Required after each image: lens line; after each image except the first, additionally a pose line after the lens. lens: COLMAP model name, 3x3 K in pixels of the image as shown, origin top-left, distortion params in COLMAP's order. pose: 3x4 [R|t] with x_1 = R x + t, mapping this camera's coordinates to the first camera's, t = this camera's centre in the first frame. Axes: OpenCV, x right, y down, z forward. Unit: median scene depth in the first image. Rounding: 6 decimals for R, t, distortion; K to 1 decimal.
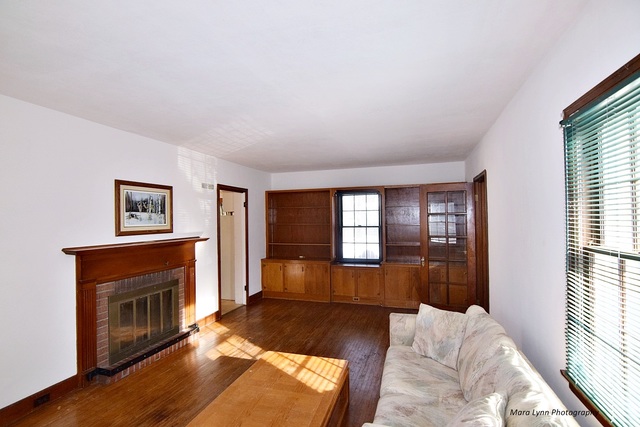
lens RADIAL K [[310.6, 0, 313.0], [0, 310.6, 217.6], [0, 0, 1]] dist [-0.027642, 0.002223]
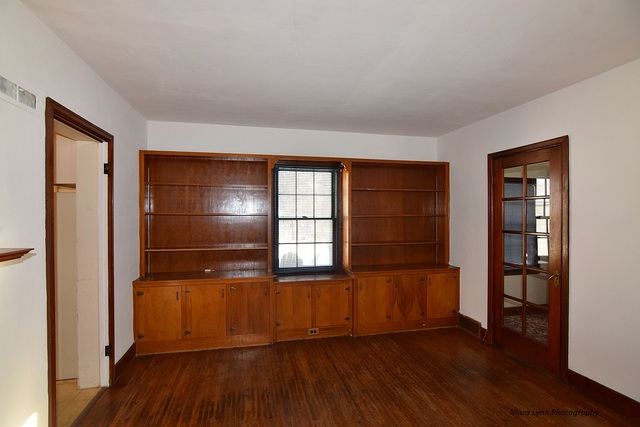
lens RADIAL K [[310.6, 0, 313.0], [0, 310.6, 217.6], [0, 0, 1]] dist [-0.027642, 0.002223]
pose [[0.854896, 0.004995, 0.518775, -0.191336], [-0.013019, 0.999845, 0.011828, 0.020145], [-0.518635, -0.016866, 0.854829, 0.449747]]
